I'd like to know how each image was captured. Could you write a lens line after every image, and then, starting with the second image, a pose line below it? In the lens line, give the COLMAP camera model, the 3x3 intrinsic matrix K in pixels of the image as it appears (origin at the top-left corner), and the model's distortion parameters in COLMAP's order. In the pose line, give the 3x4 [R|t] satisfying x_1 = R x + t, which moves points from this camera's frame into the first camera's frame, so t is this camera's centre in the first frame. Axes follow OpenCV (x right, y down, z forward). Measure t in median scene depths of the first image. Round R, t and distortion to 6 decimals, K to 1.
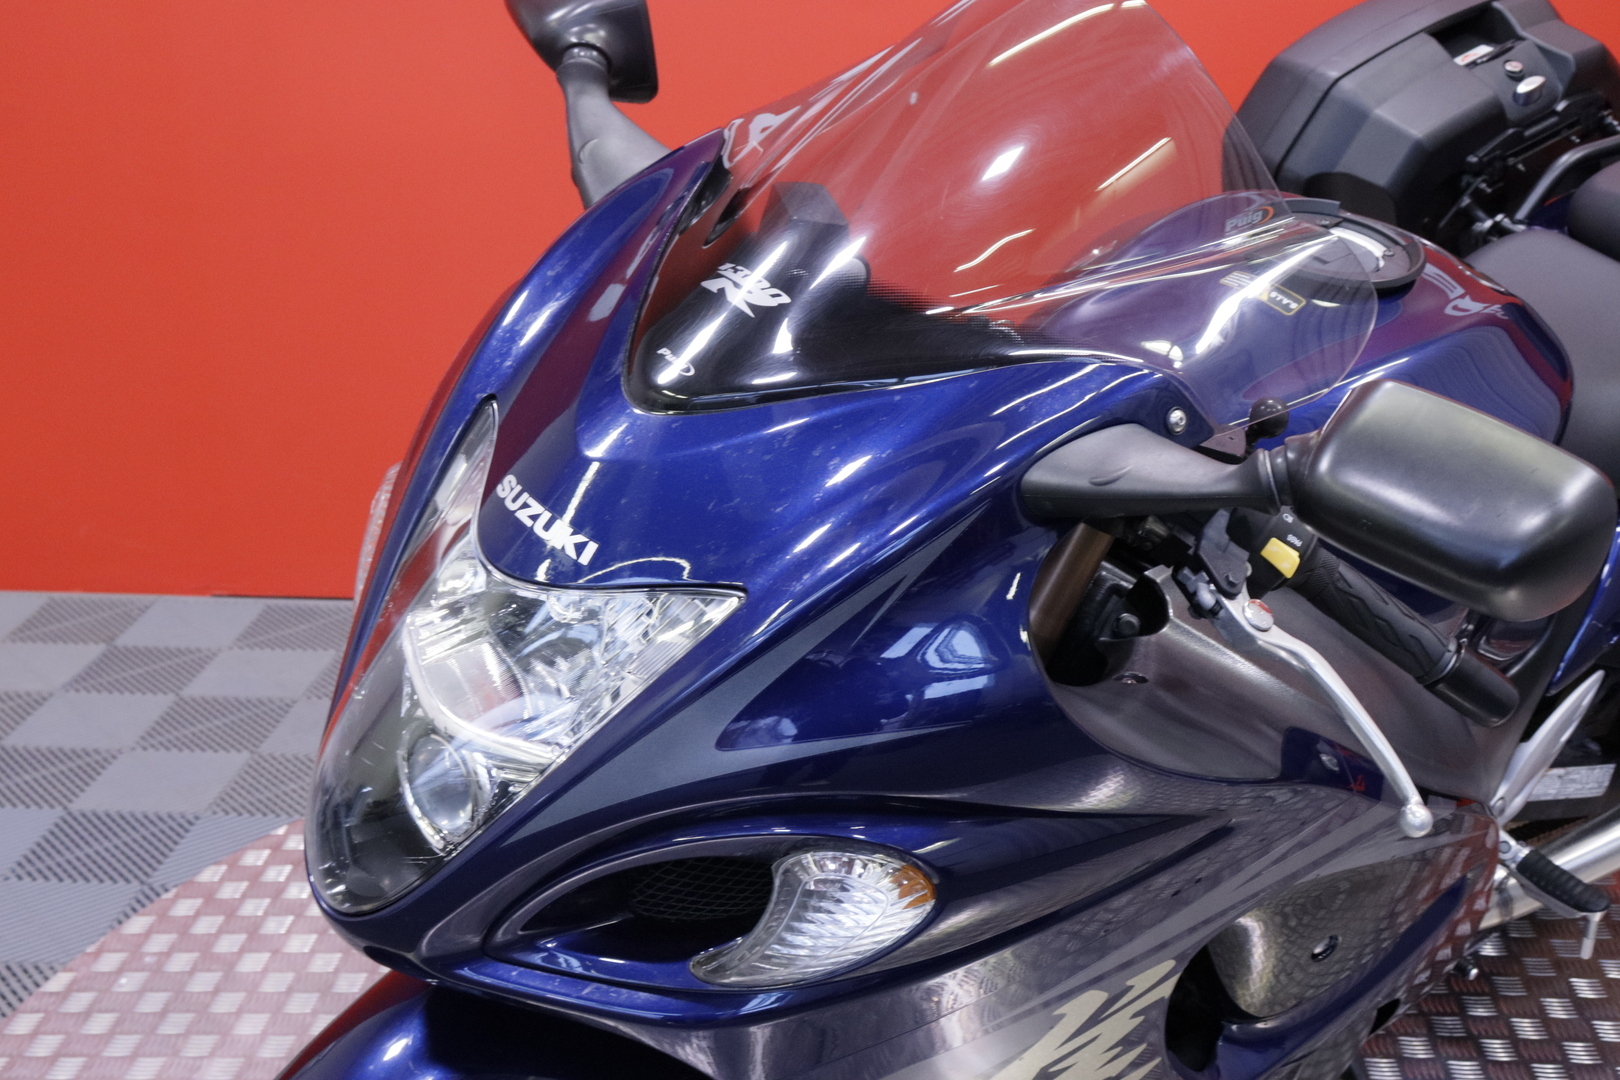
lens RADIAL K [[2182.9, 0, 810.0], [0, 2182.9, 540.0], [0, 0, 1]] dist [0.033393, 0.059701]
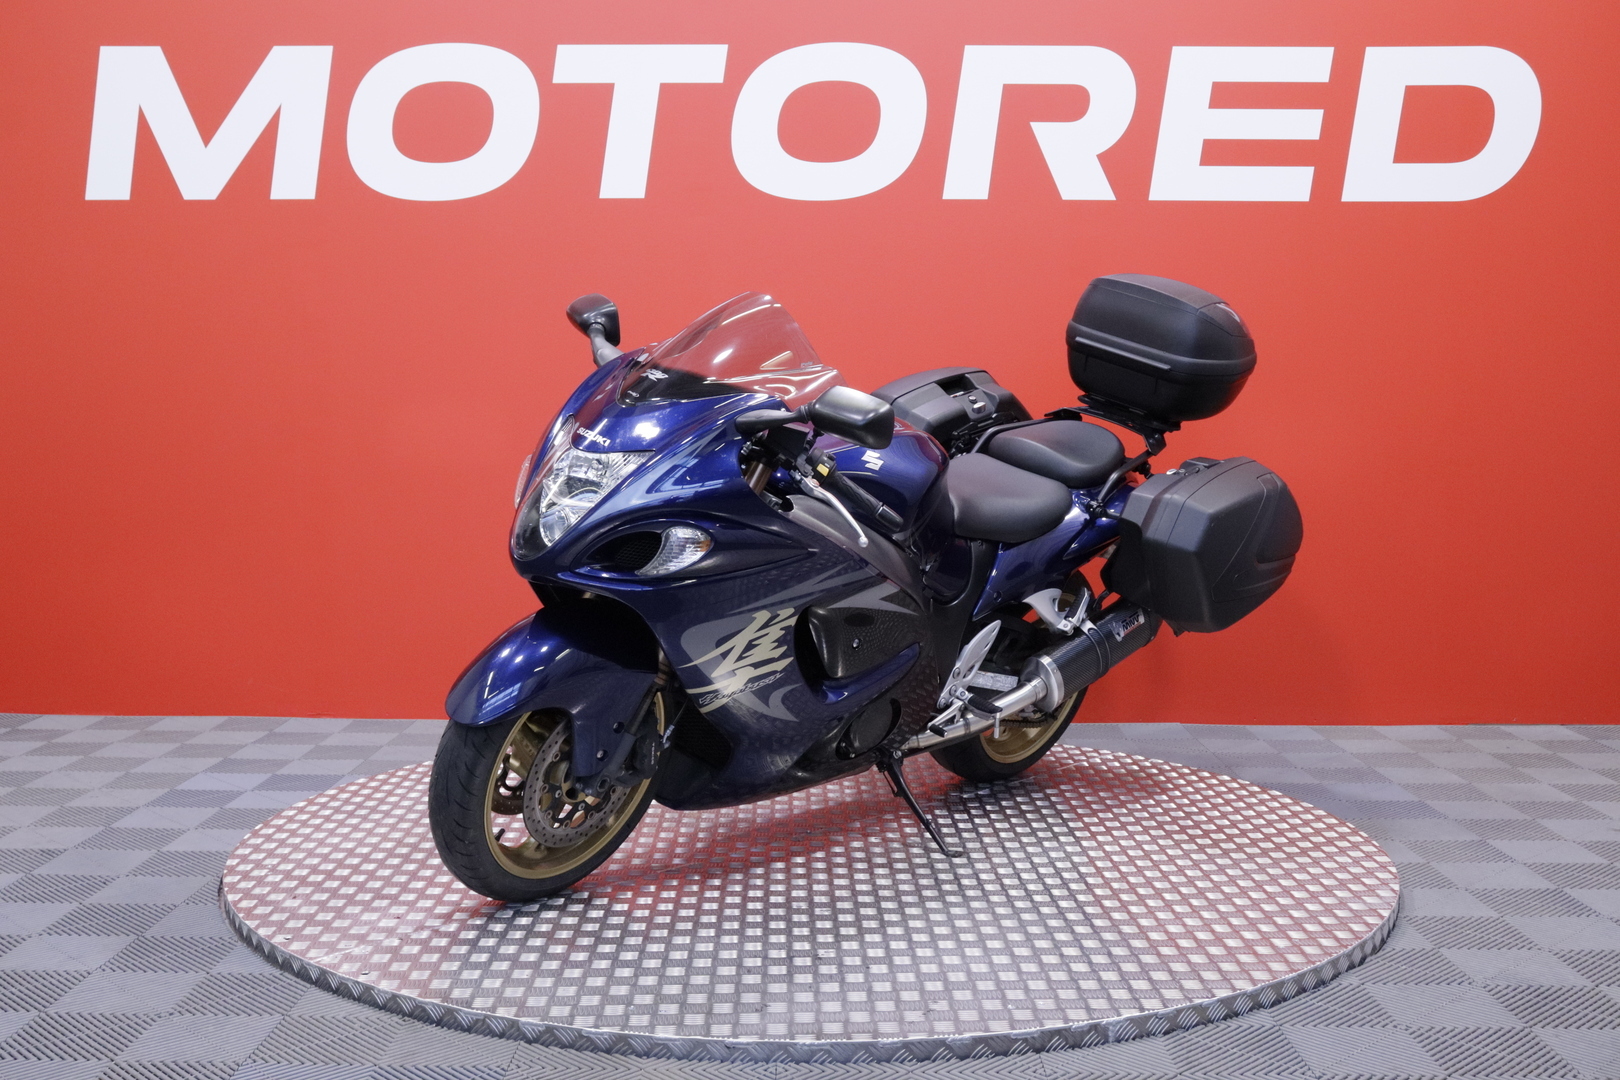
lens RADIAL K [[1723.4, 0, 801.7], [0, 1723.4, 565.5], [0, 0, 1]] dist [-0.005703, 0.016479]
pose [[0.997604, 0.004428, 0.069040, 0.016050], [0.012542, 0.969839, -0.243424, 0.722069], [-0.068036, 0.243707, 0.967460, -1.308819]]
